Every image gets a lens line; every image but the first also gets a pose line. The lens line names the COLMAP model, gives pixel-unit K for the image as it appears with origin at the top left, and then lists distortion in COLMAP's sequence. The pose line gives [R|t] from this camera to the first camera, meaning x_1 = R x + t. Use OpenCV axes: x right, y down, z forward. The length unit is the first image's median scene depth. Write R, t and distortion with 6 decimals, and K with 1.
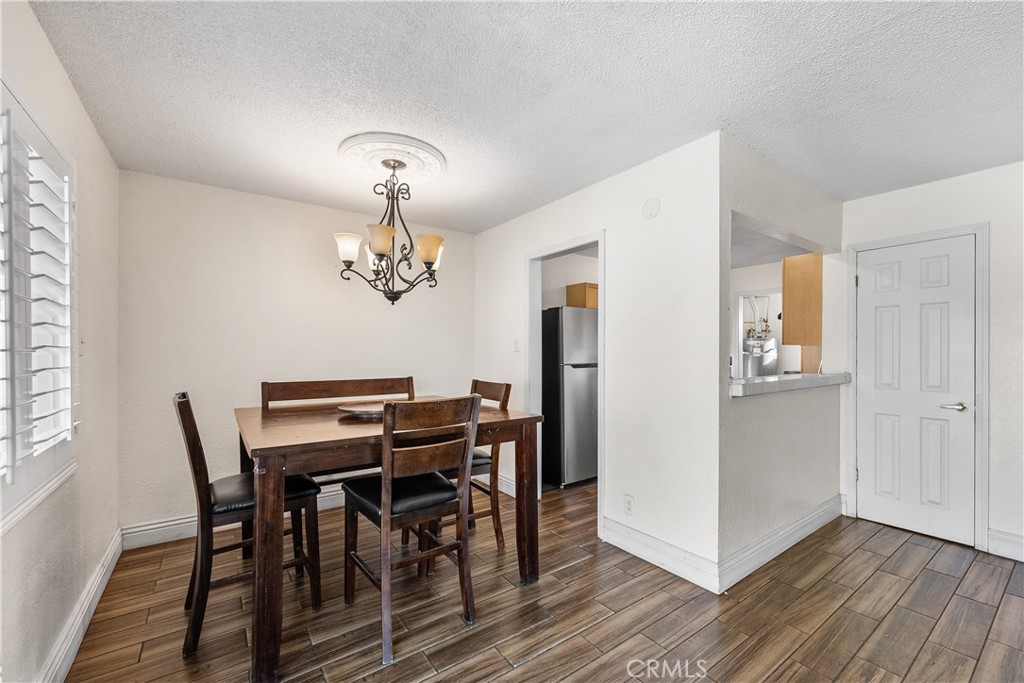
lens RADIAL K [[413.6, 0, 515.8], [0, 413.6, 348.3], [0, 0, 1]] dist [0.000530, -0.000304]
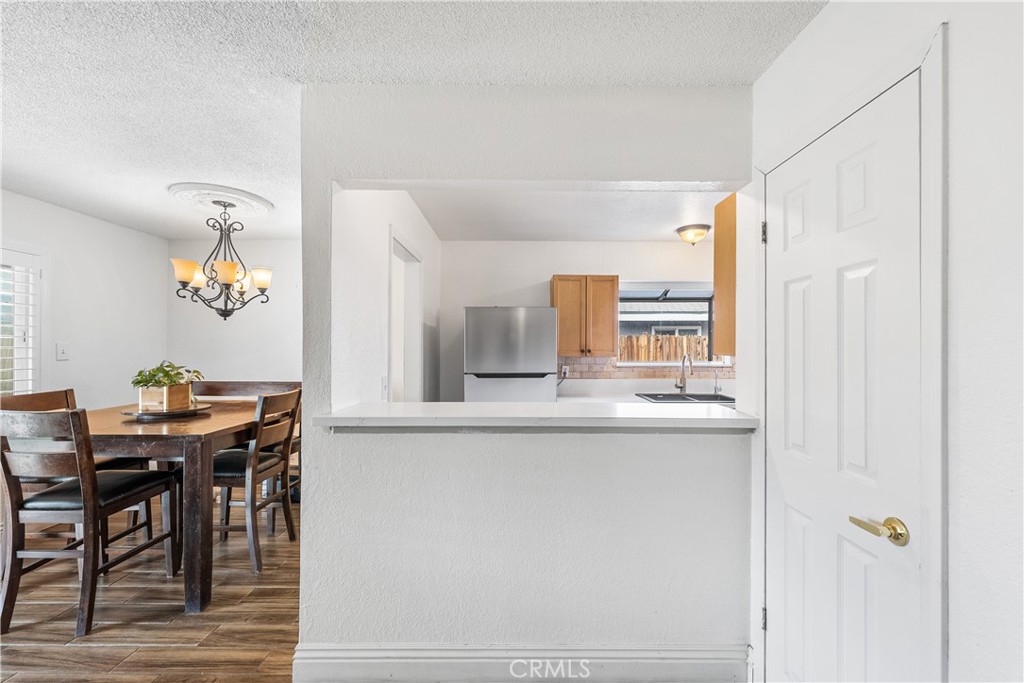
lens RADIAL K [[413.6, 0, 516.5], [0, 413.6, 343.2], [0, 0, 1]] dist [0.000530, -0.000304]
pose [[0.812366, -0.003678, -0.583136, 1.046879], [0.001394, 0.999990, -0.004365, -0.031524], [0.583146, 0.002733, 0.812363, 0.500620]]
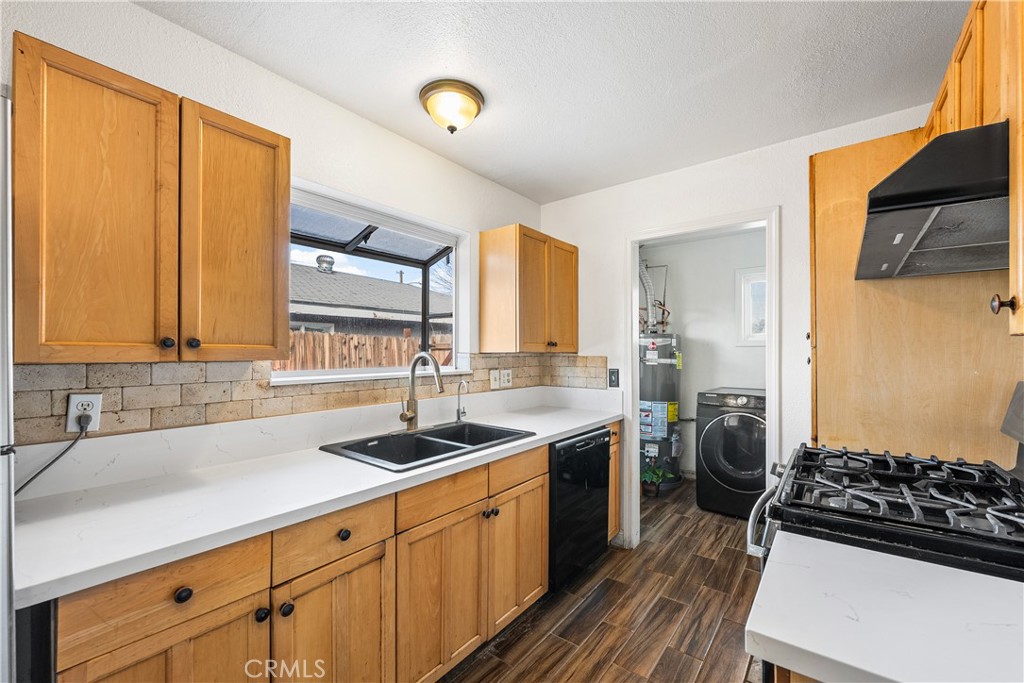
lens RADIAL K [[413.6, 0, 514.8], [0, 413.6, 352.6], [0, 0, 1]] dist [0.000530, -0.000304]
pose [[0.958973, -0.001579, 0.283492, 0.616979], [0.000738, 0.999995, 0.003075, -0.000799], [-0.283496, -0.002740, 0.958970, 1.294748]]
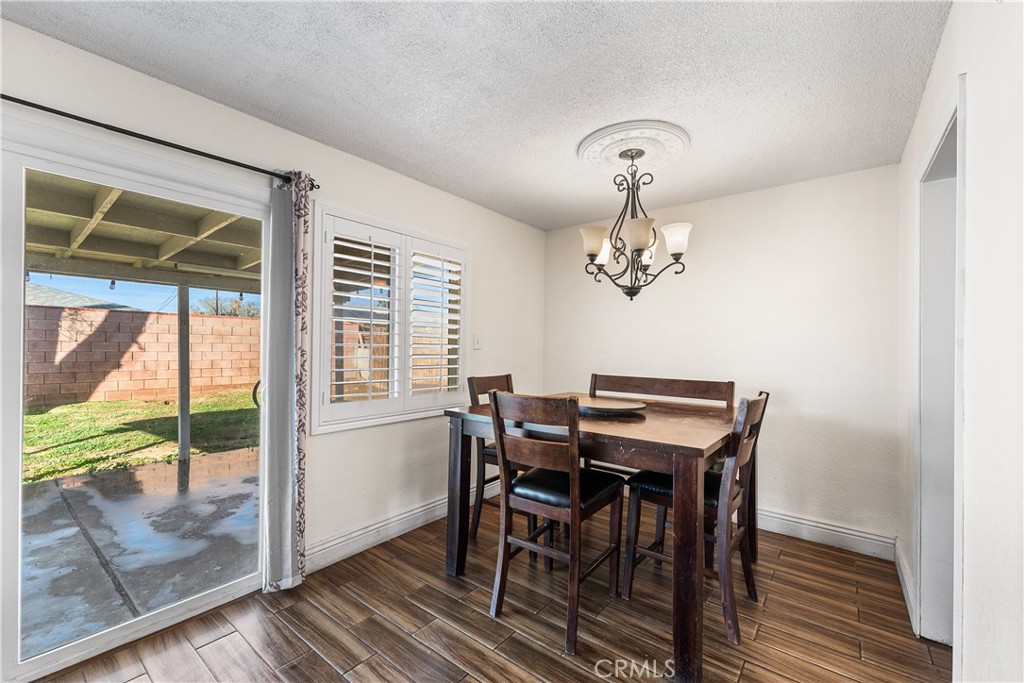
lens RADIAL K [[413.6, 0, 525.2], [0, 413.6, 345.4], [0, 0, 1]] dist [0.000530, -0.000304]
pose [[0.283646, -0.021707, -0.958683, 0.528644], [-0.005137, 0.999695, -0.024156, 0.023034], [0.958915, 0.011777, 0.283448, 0.476055]]
